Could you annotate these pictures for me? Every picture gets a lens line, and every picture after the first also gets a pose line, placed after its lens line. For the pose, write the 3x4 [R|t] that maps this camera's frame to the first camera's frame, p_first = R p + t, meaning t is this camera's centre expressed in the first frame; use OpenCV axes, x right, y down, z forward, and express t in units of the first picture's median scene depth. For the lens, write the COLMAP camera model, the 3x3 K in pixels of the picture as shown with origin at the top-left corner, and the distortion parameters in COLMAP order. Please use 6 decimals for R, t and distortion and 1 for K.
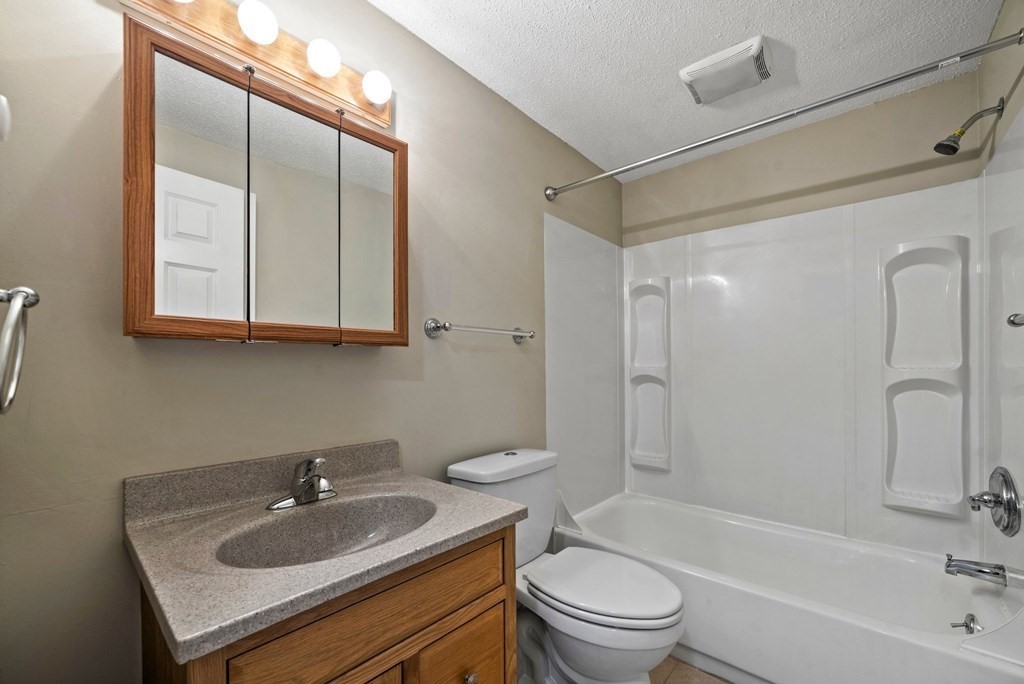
lens RADIAL K [[418.8, 0, 512.0], [0, 418.8, 342.0], [0, 0, 1]] dist [-0.010814, 0.006182]
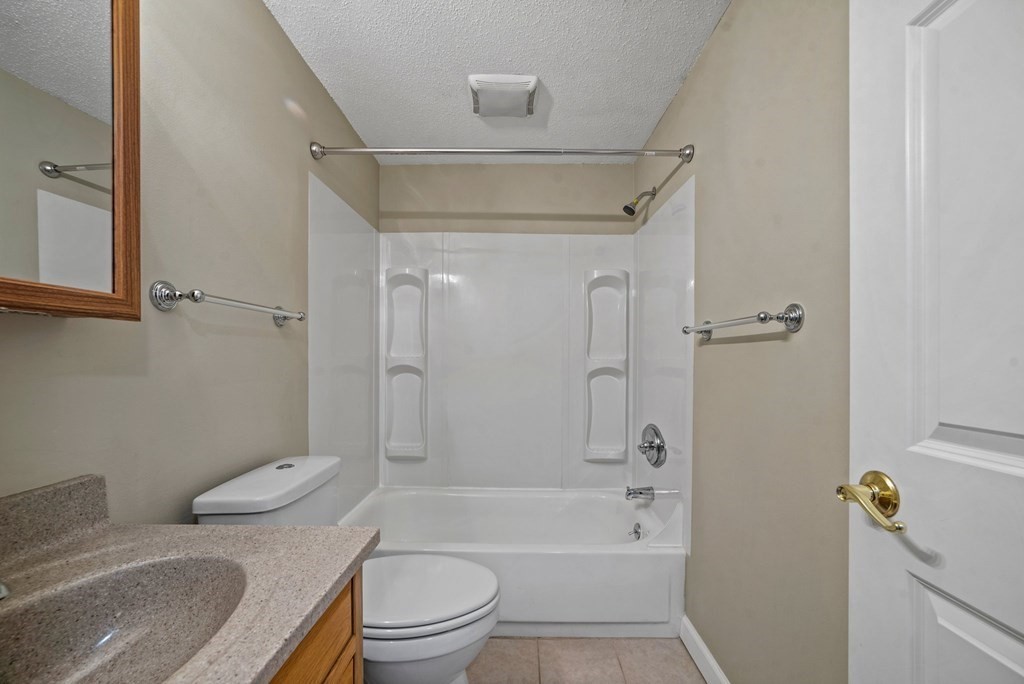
lens RADIAL K [[412.0, 0, 507.5], [0, 412.0, 338.3], [0, 0, 1]] dist [-0.011295, 0.006610]
pose [[0.762861, 0.038791, 0.645398, -0.185533], [-0.048765, 0.998807, -0.002392, 0.008840], [-0.644721, -0.029648, 0.763843, 0.146431]]
